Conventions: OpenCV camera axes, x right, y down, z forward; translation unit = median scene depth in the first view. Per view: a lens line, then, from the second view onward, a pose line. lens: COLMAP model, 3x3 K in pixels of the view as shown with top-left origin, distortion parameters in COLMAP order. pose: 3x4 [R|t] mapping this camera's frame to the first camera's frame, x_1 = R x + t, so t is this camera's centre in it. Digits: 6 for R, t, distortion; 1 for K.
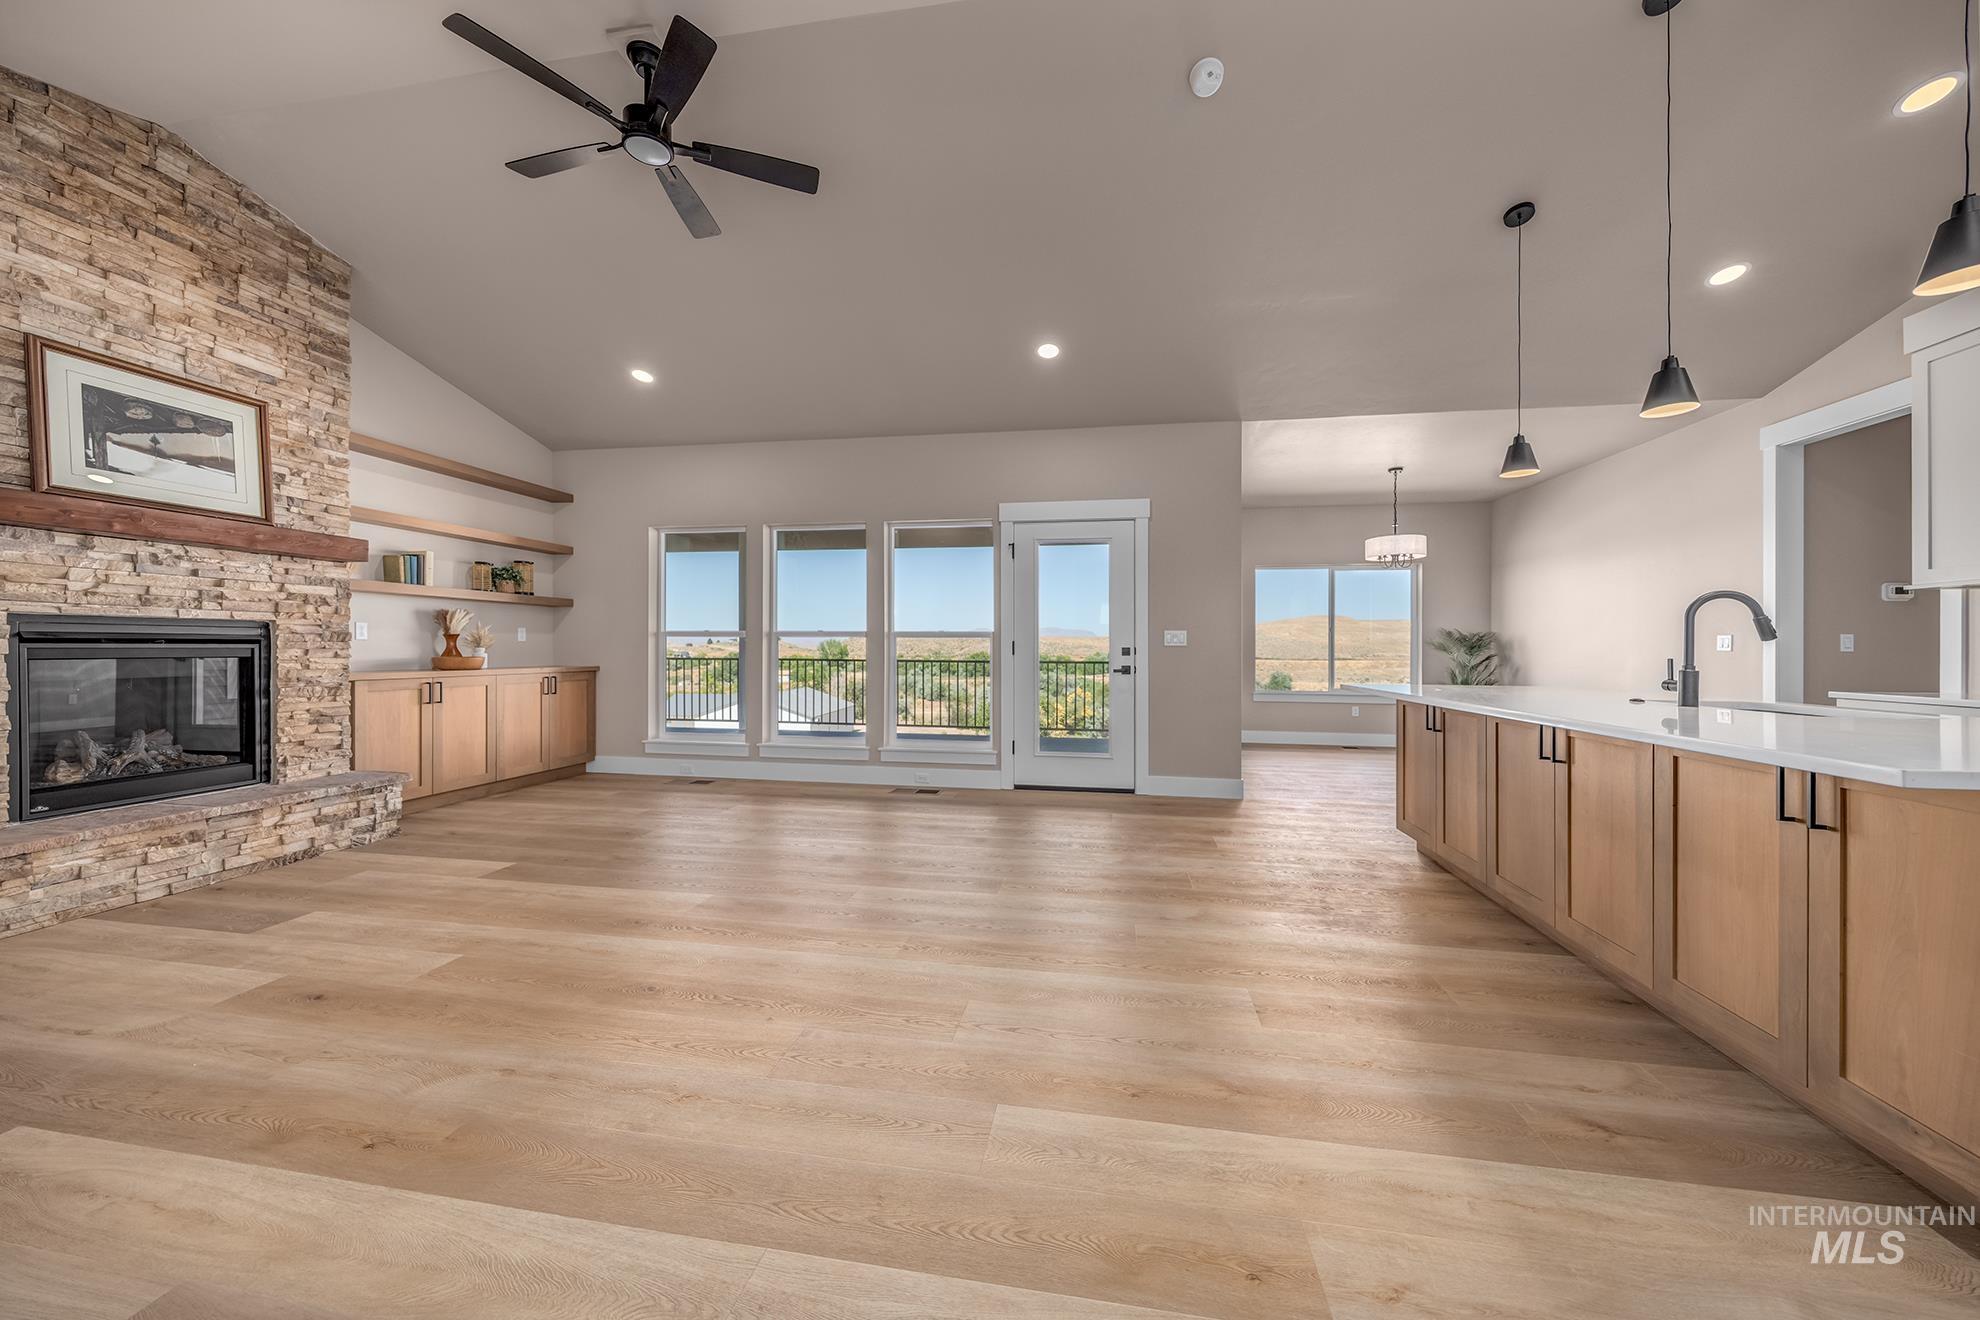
lens RADIAL K [[684.6, 0, 995.4], [0, 684.6, 644.5], [0, 0, 1]] dist [-0.001921, -0.000364]
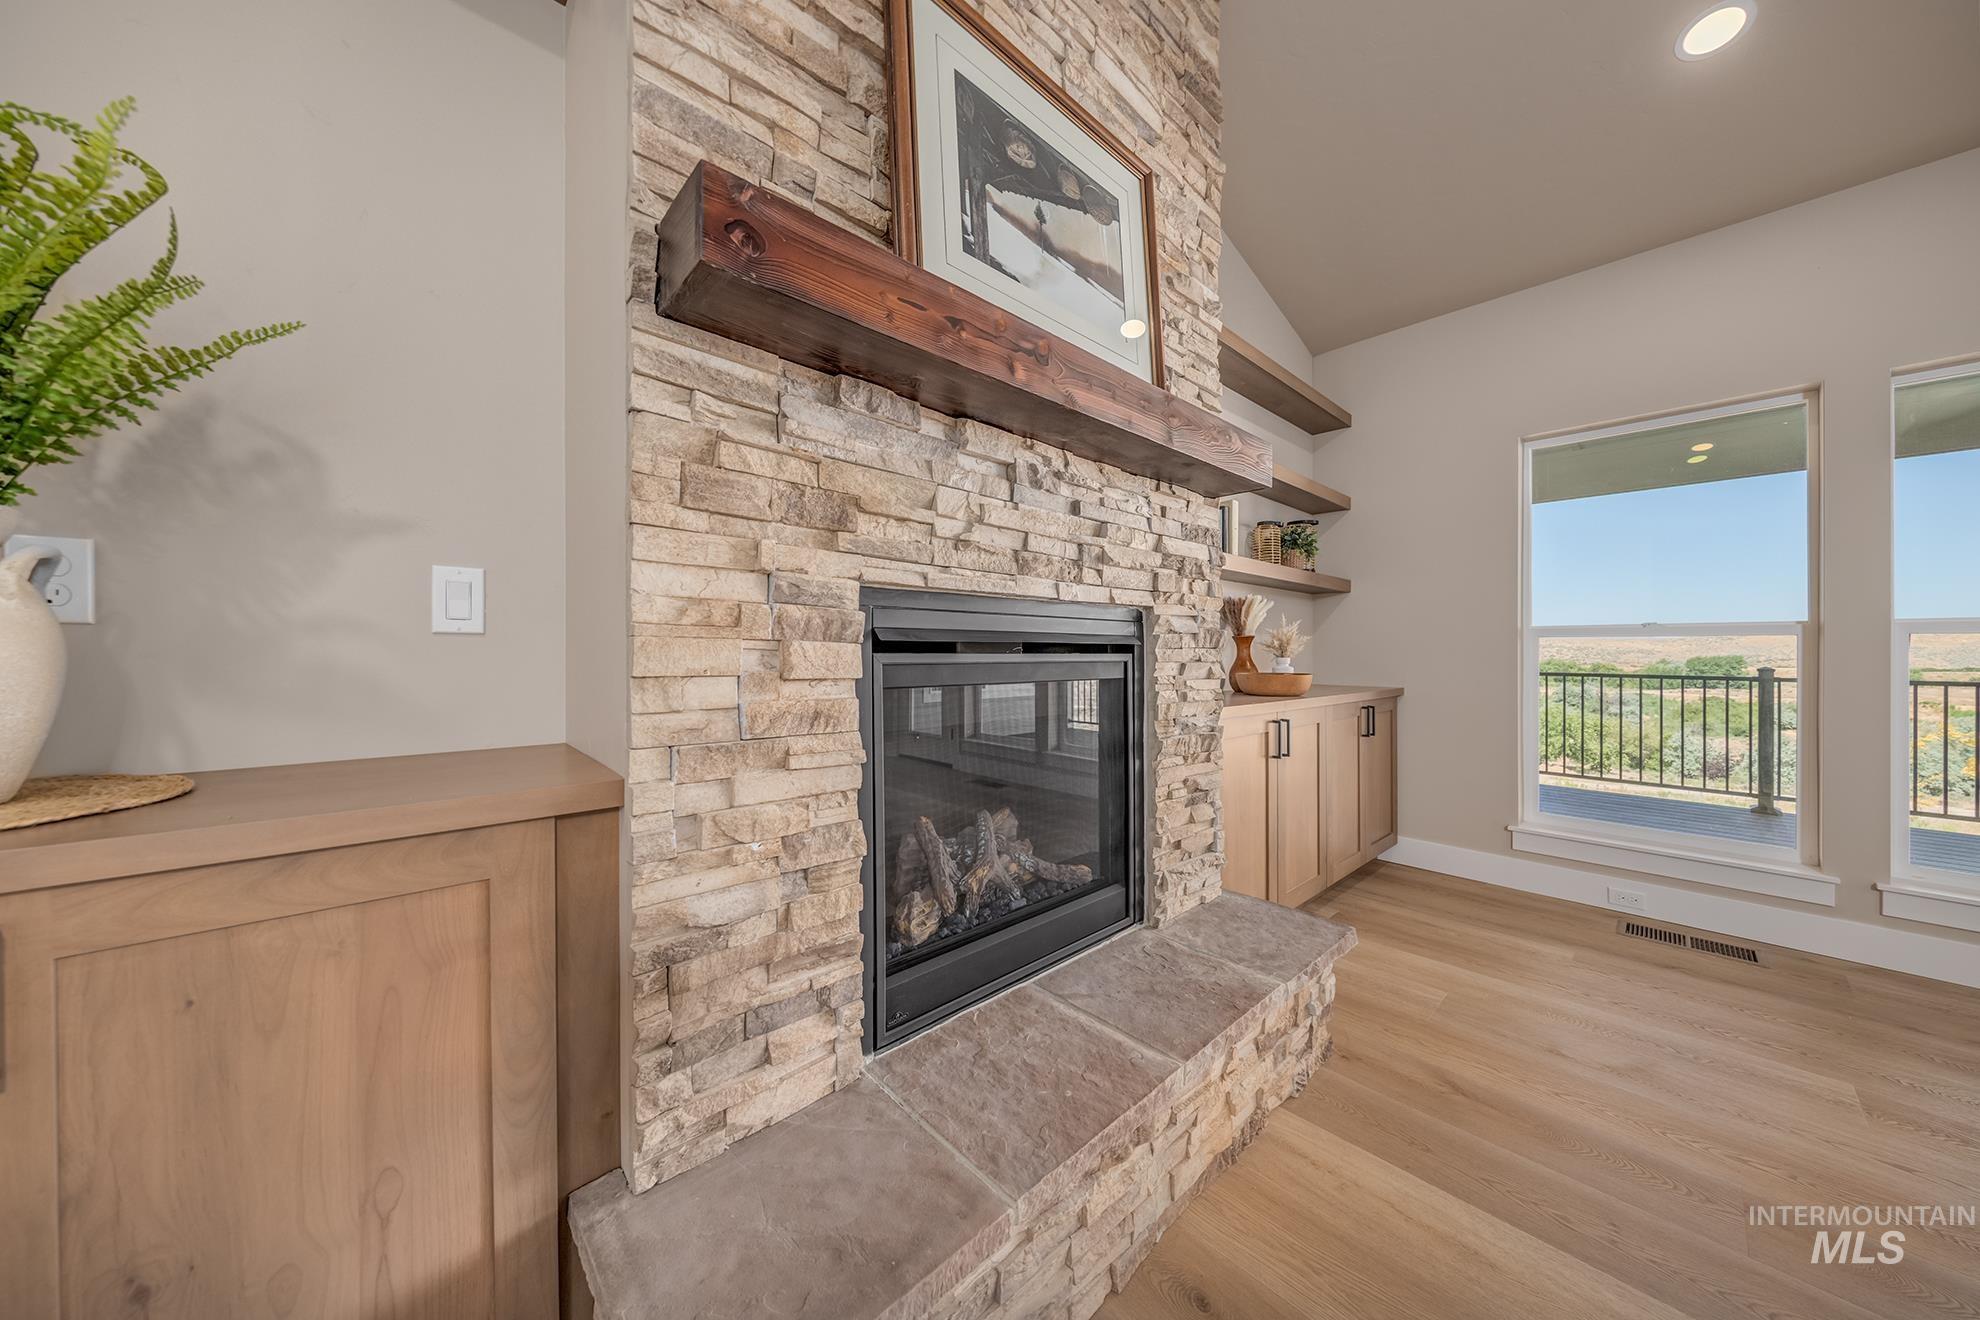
lens RADIAL K [[643.8, 0, 1004.3], [0, 643.8, 646.3], [0, 0, 1]] dist [-0.000363, -0.000050]
pose [[0.796852, -0.009326, -0.604102, -0.866352], [0.004532, 0.999945, -0.009459, -0.002037], [0.604157, 0.004800, 0.796851, 0.558043]]
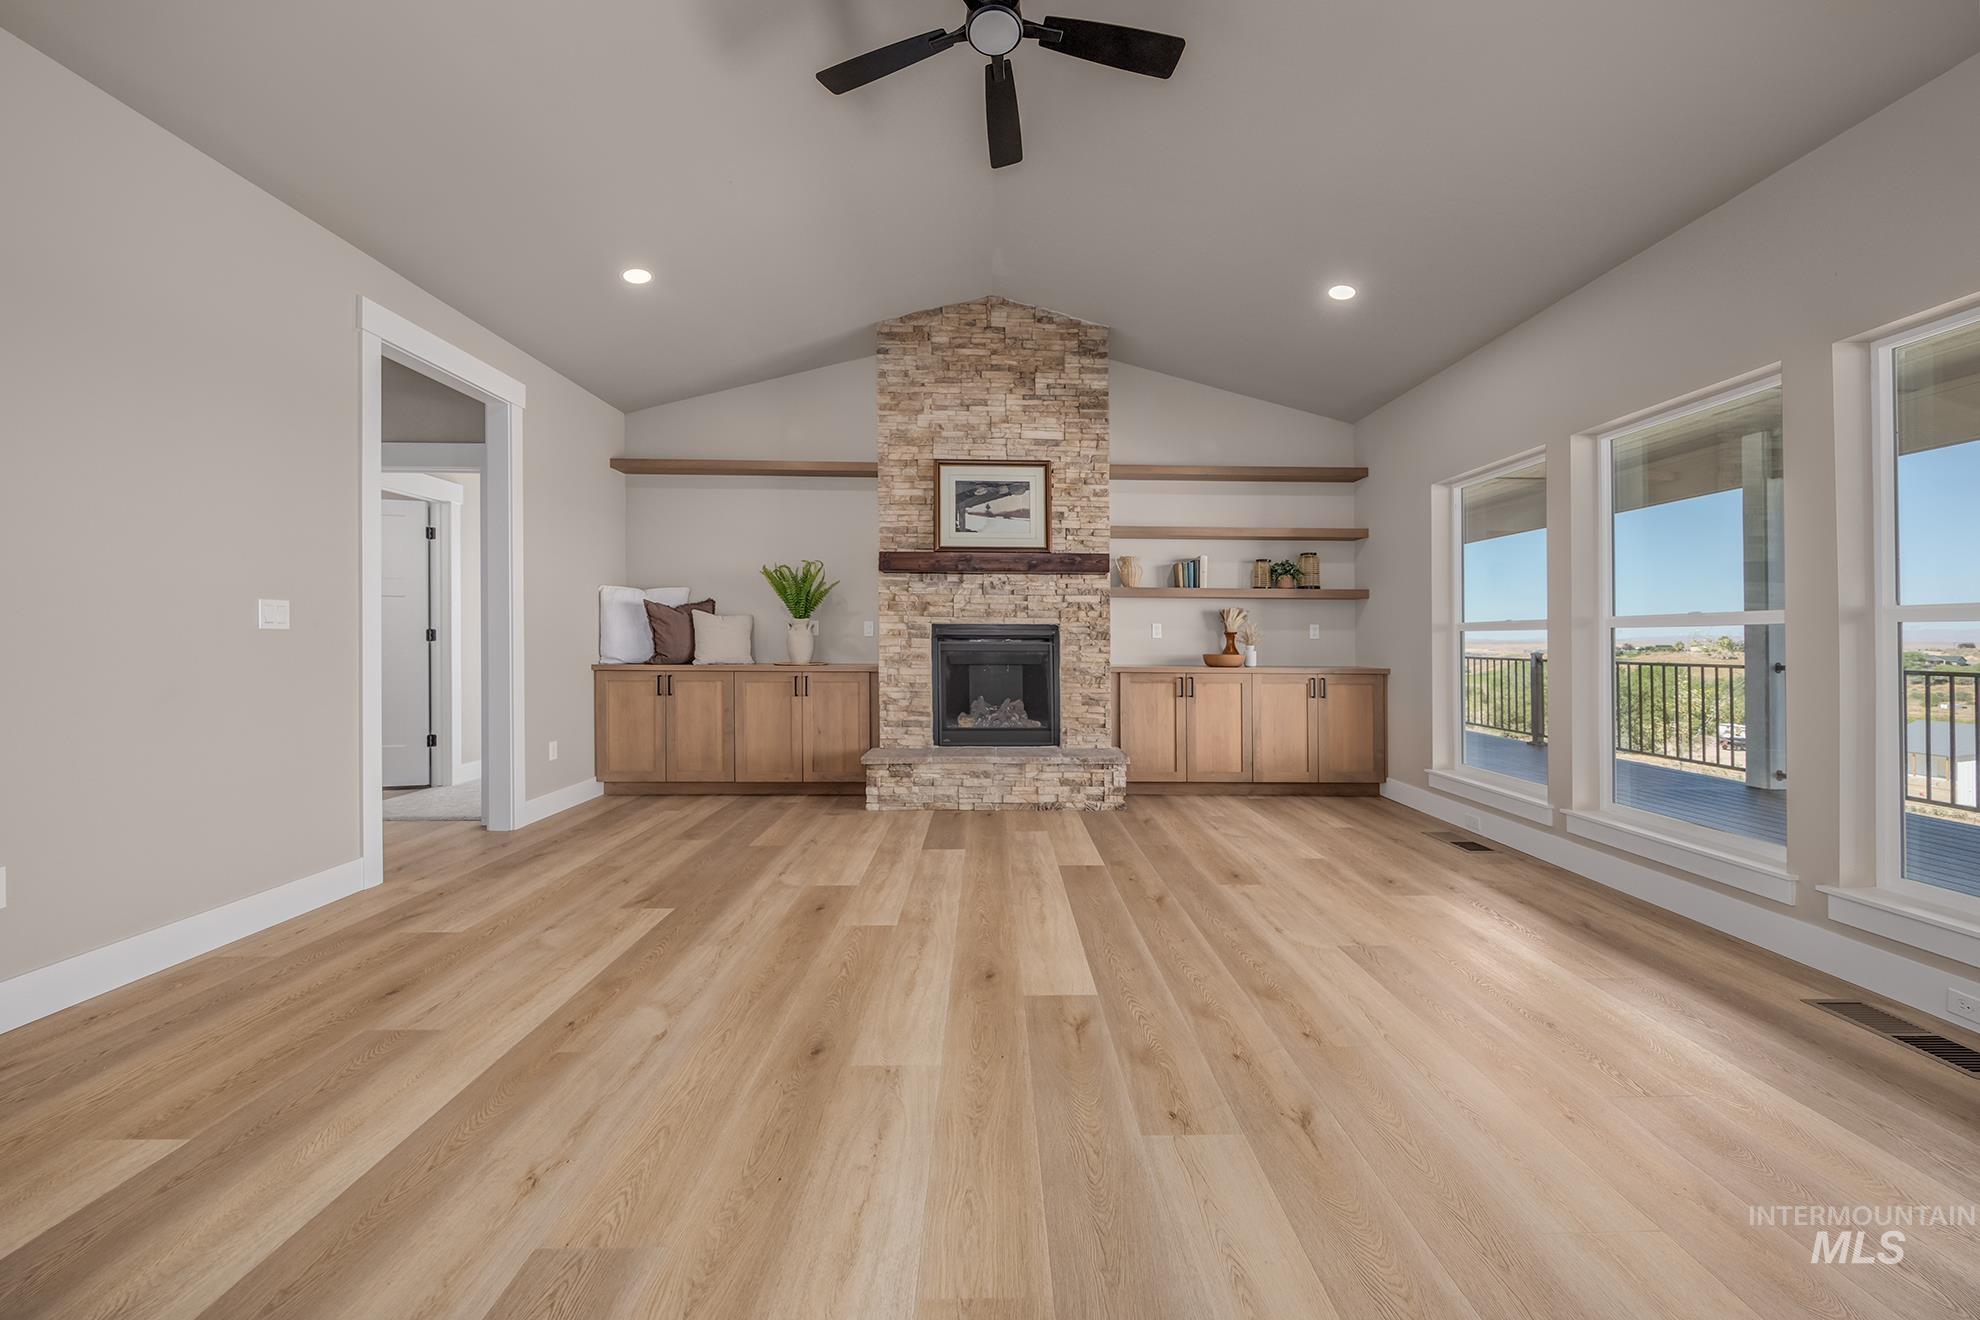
lens RADIAL K [[676.7, 0, 1002.3], [0, 676.7, 643.8], [0, 0, 1]] dist [0.007196, -0.000081]
pose [[0.197678, -0.006804, -0.980243, 0.208338], [0.000409, 0.999976, -0.006859, 0.012360], [0.980267, 0.000955, 0.197677, 0.643159]]
